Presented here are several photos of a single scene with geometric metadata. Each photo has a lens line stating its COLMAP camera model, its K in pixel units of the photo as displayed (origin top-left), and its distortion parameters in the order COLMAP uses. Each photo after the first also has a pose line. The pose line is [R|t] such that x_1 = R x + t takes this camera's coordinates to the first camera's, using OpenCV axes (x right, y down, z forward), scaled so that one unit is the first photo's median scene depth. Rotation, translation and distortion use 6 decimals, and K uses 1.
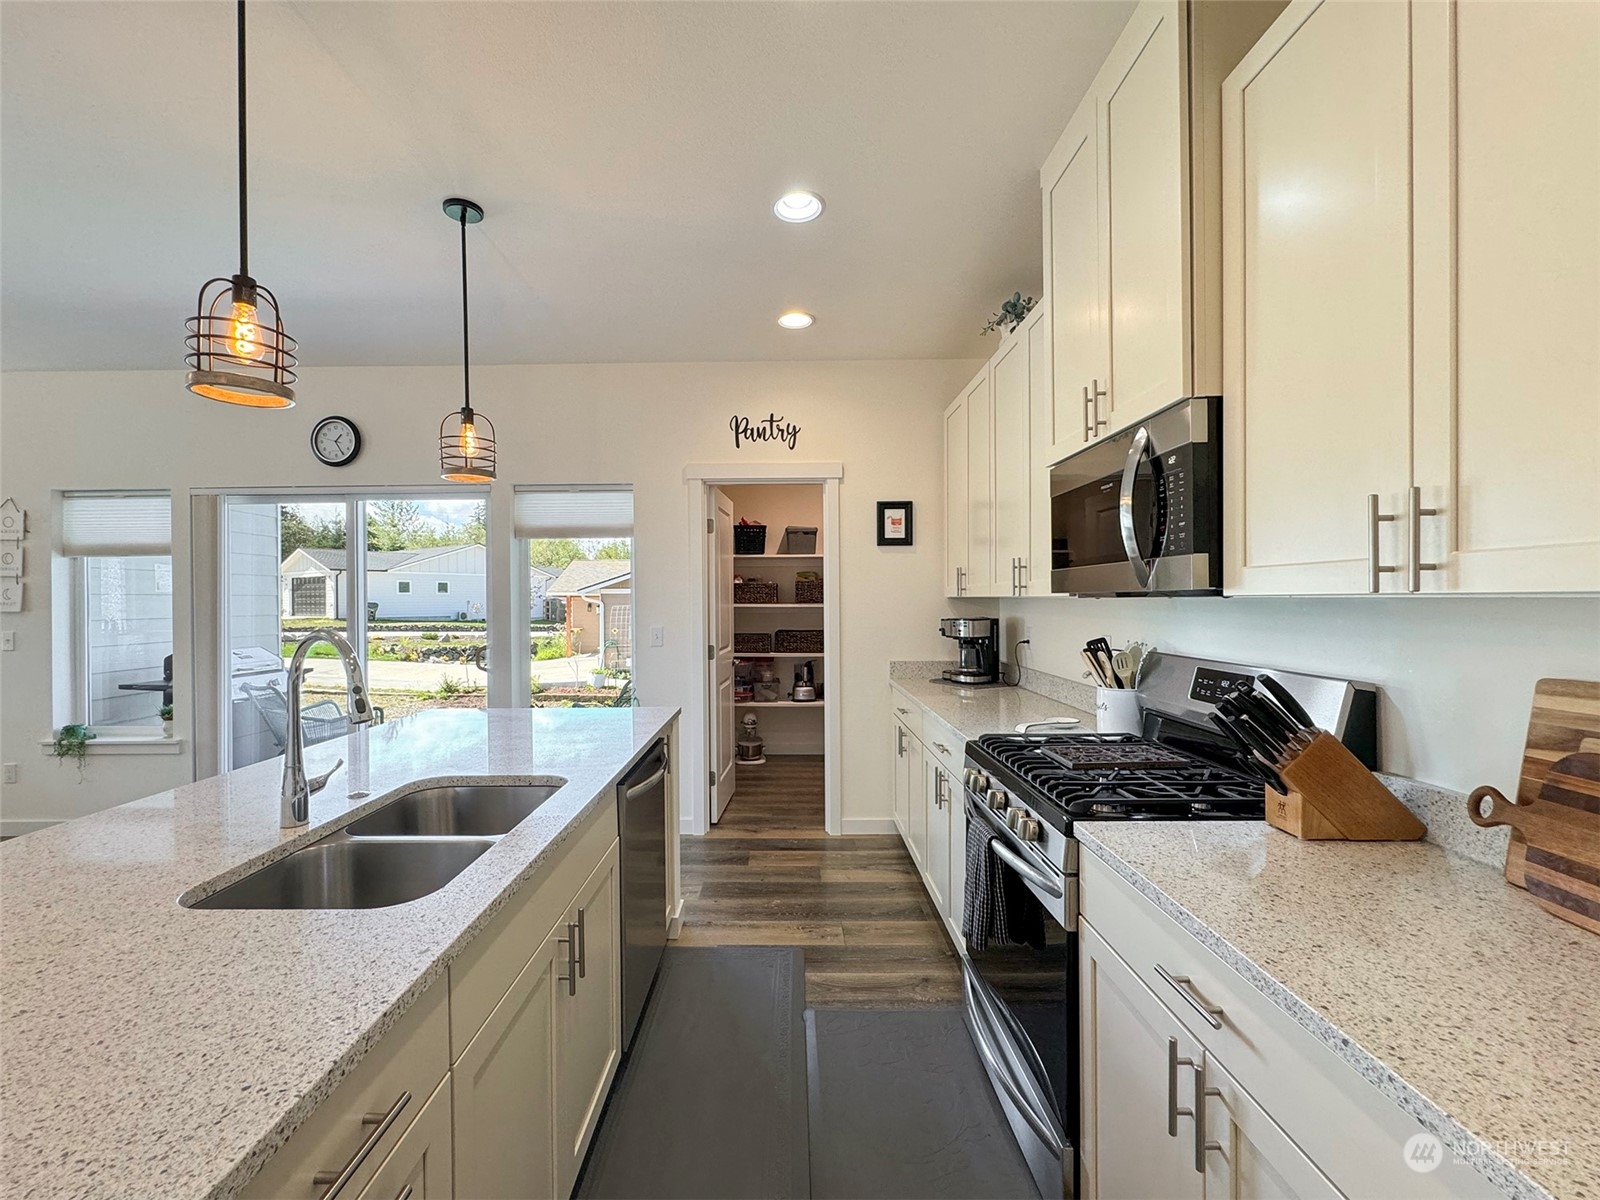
lens RADIAL K [[634.4, 0, 800.5], [0, 634.4, 594.0], [0, 0, 1]] dist [-0.010772, 0.002952]
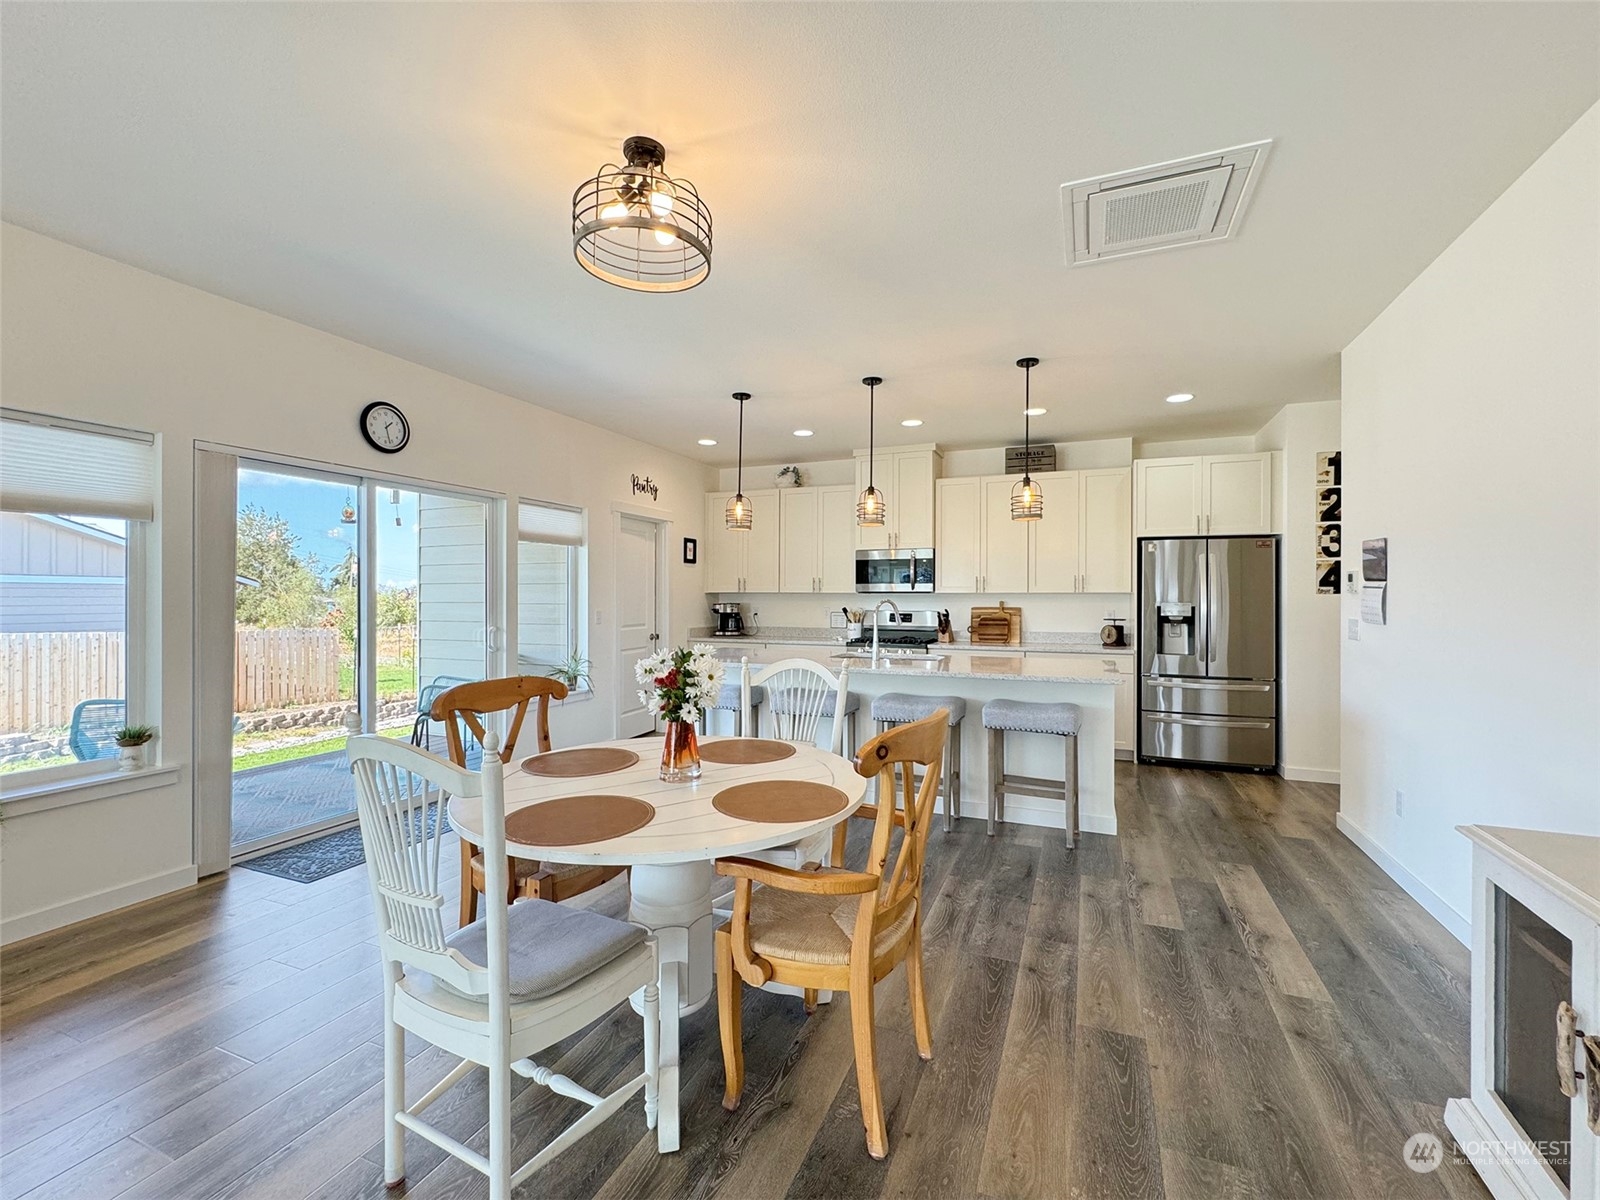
lens RADIAL K [[634.4, 0, 800.5], [0, 634.4, 594.0], [0, 0, 1]] dist [-0.010772, 0.002952]
pose [[0.408054, 0.012313, 0.912875, -1.345198], [-0.000859, 0.999914, -0.013103, 0.032551], [-0.912957, 0.004562, 0.408030, -0.004546]]
